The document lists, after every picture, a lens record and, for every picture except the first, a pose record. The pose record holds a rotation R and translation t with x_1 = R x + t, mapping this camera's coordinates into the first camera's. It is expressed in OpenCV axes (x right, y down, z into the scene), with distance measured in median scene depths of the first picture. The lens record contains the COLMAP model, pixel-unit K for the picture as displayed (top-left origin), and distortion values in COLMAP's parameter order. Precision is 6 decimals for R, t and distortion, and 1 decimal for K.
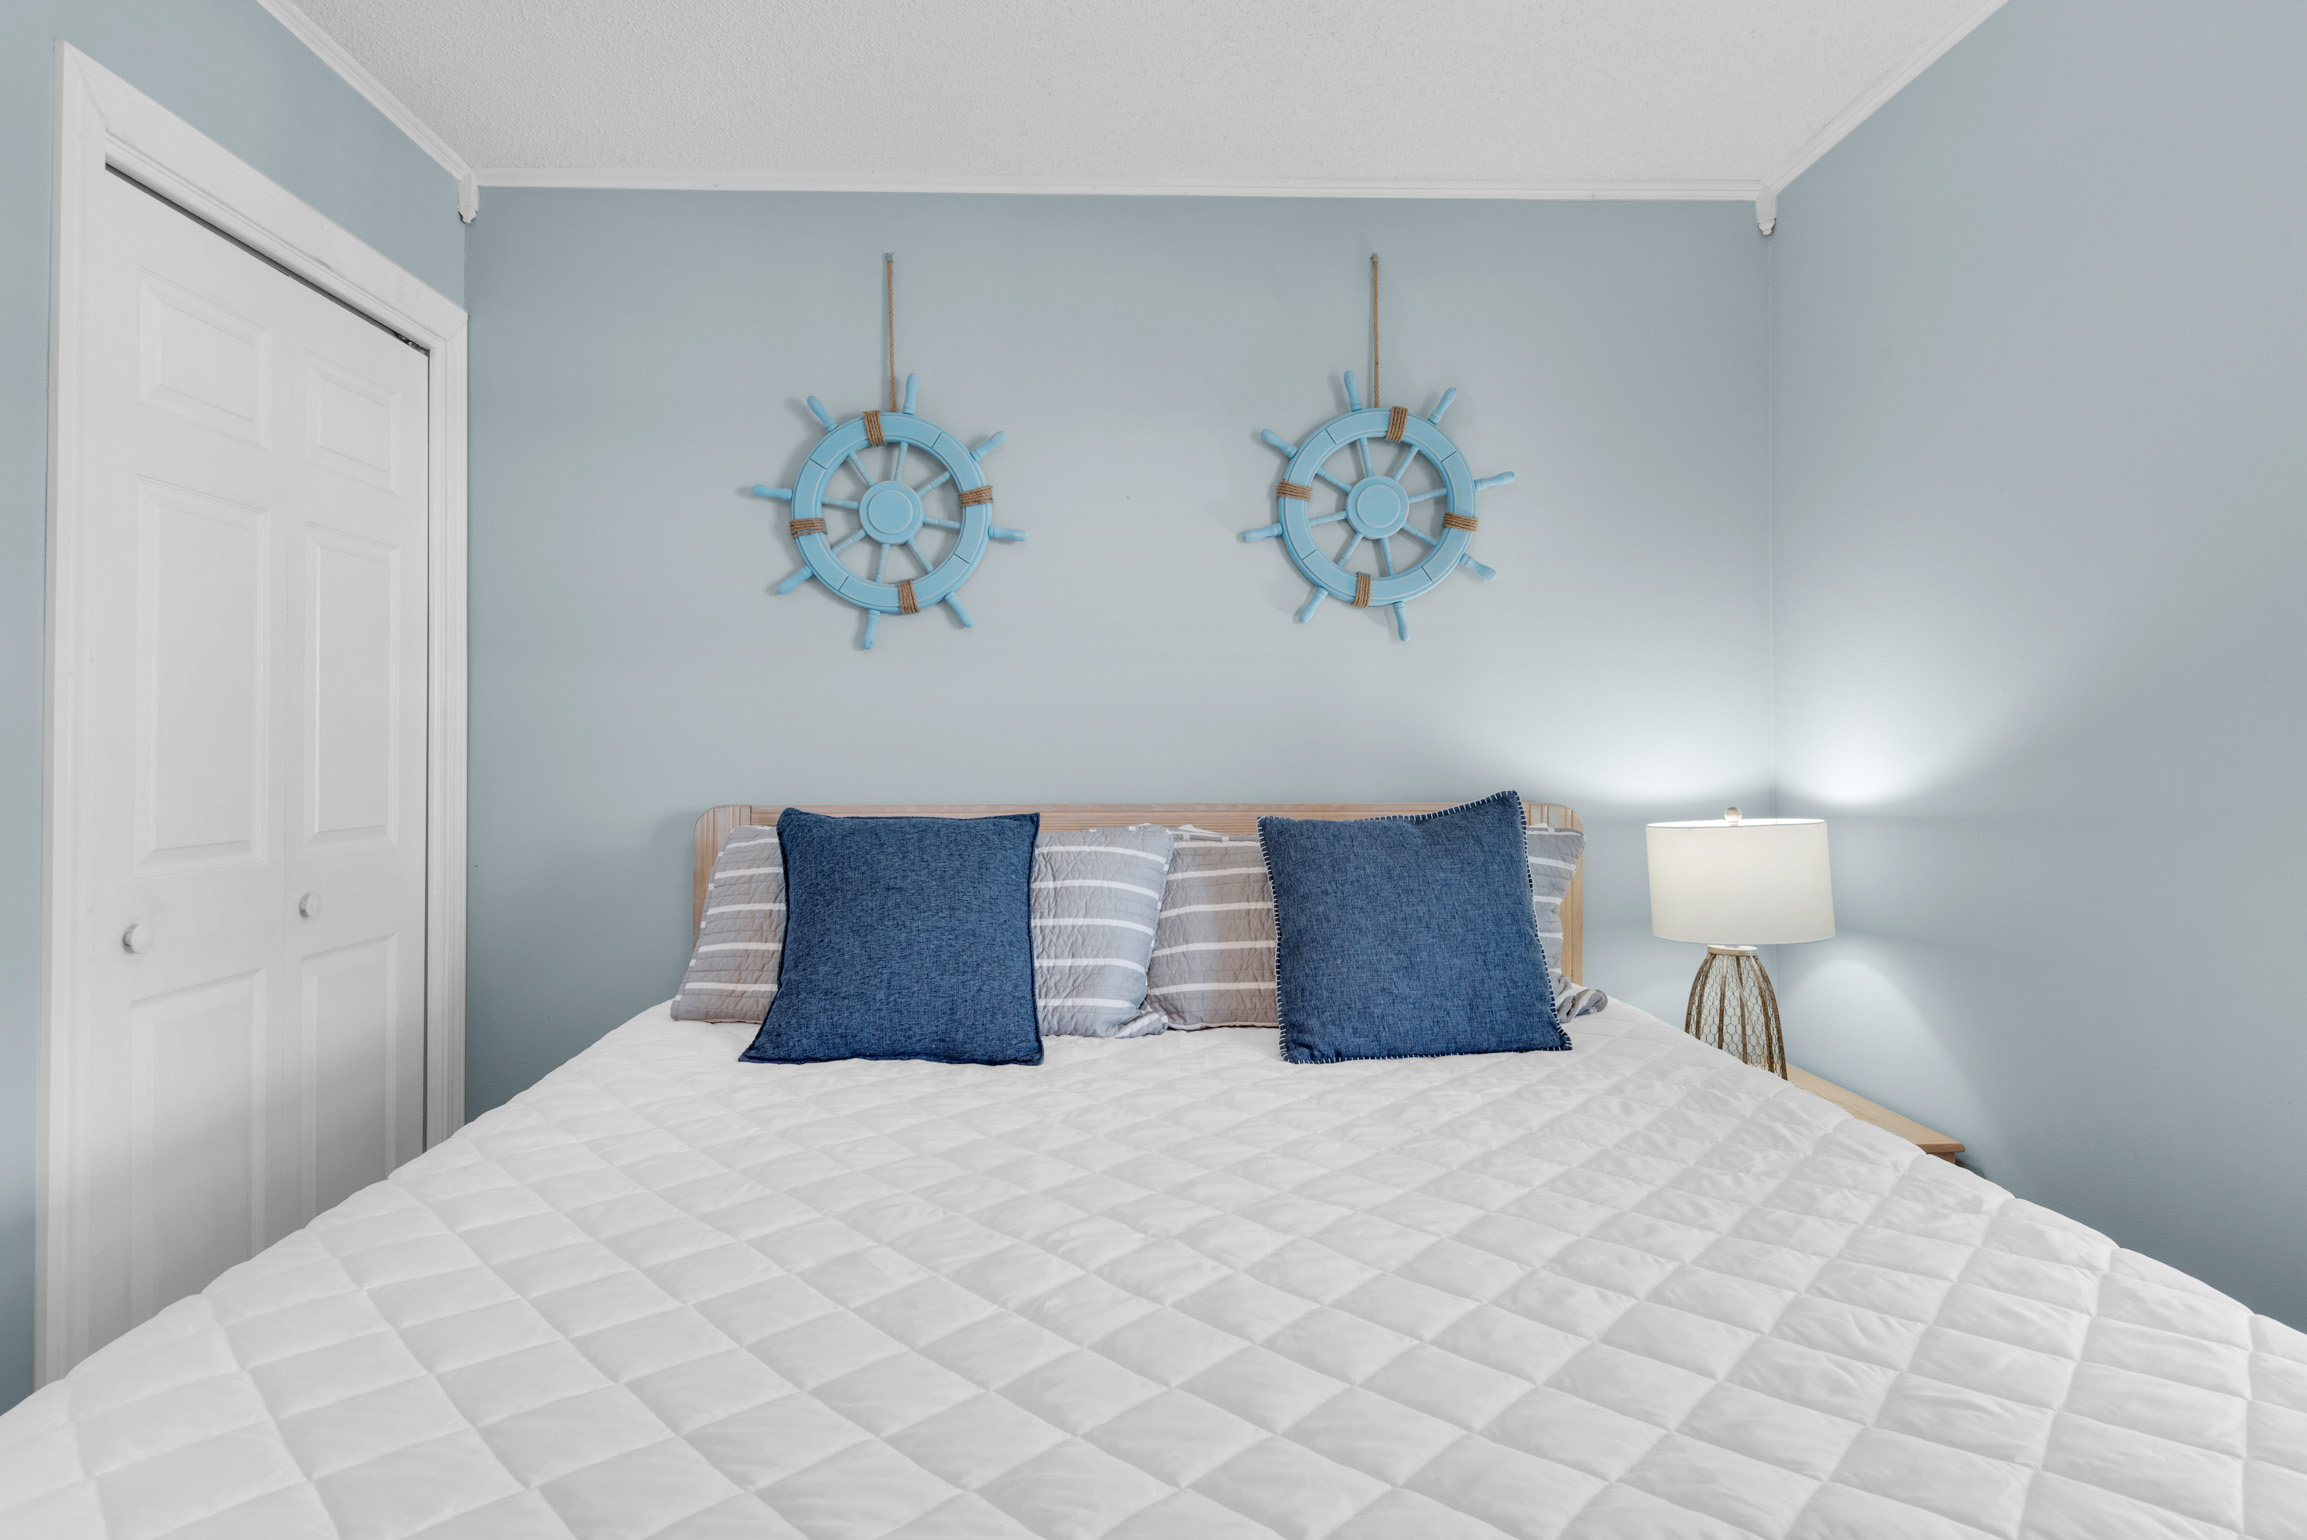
lens RADIAL K [[1236.6, 0, 1151.0], [0, 1236.6, 723.3], [0, 0, 1]] dist [0.040037, -0.033961]
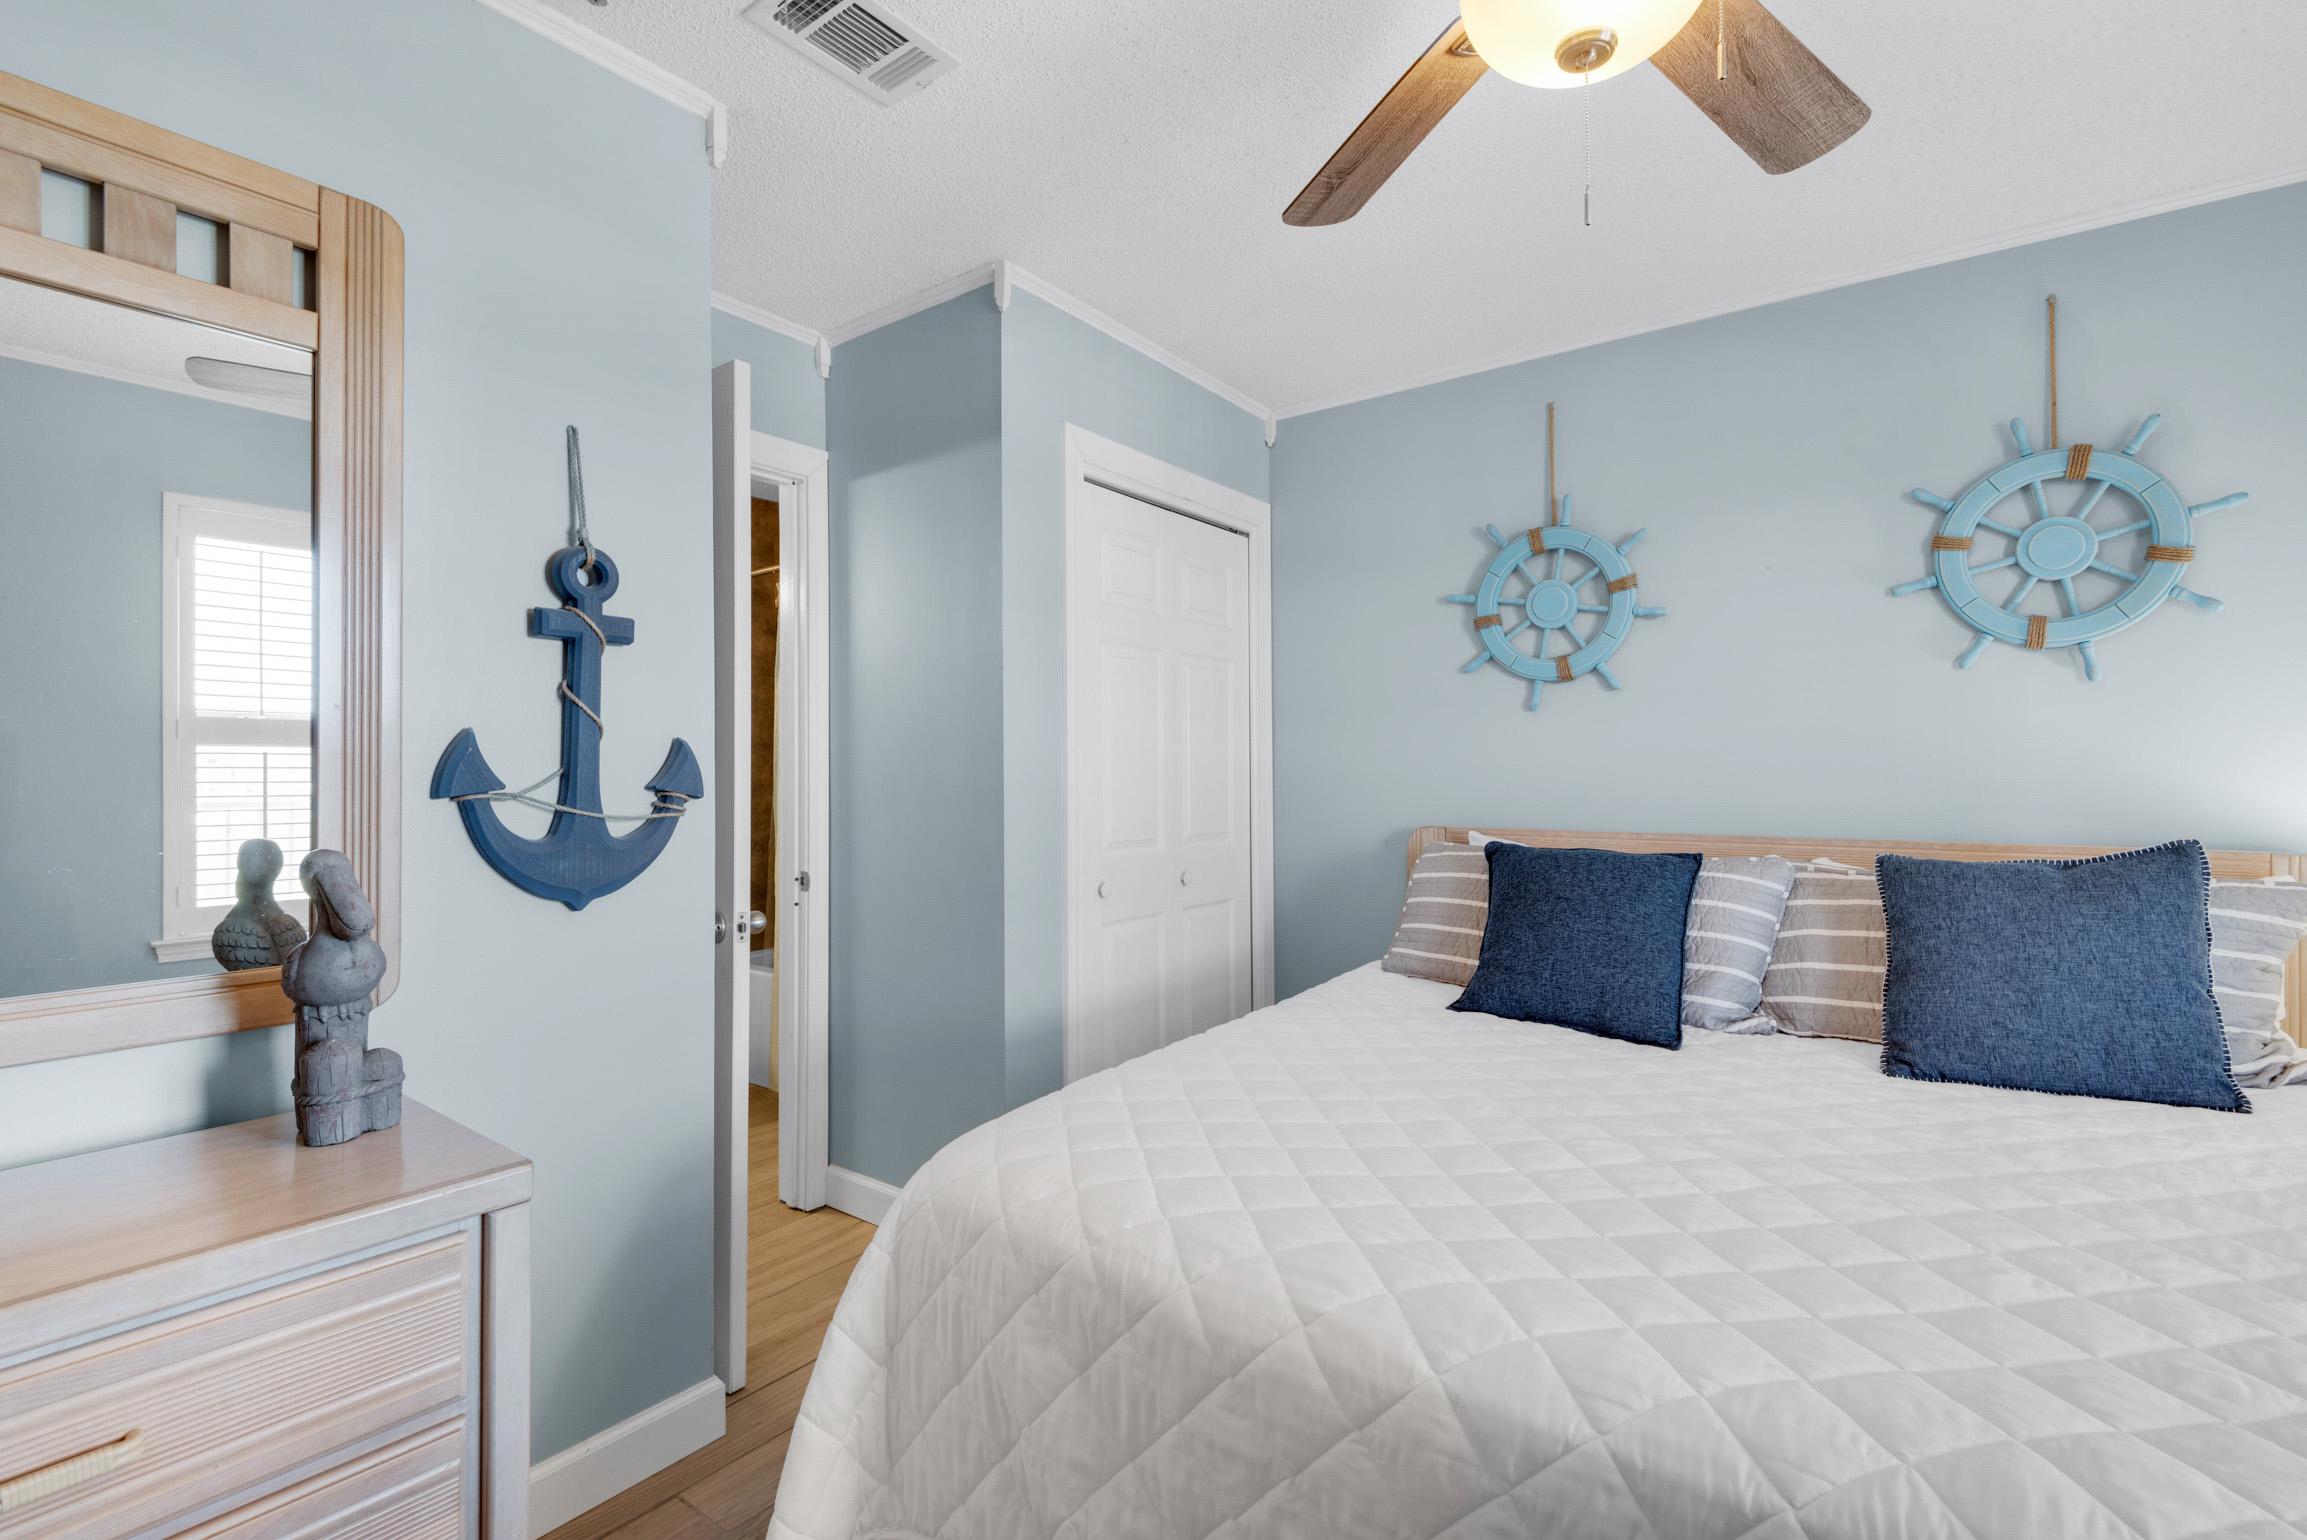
lens RADIAL K [[1033.3, 0, 1146.7], [0, 1033.3, 763.3], [0, 0, 1]] dist [0.001493, -0.006060]
pose [[0.784243, -0.004894, -0.620435, 0.128557], [0.012751, 0.999885, 0.008230, -0.018760], [0.620323, -0.014366, 0.784215, -0.109075]]
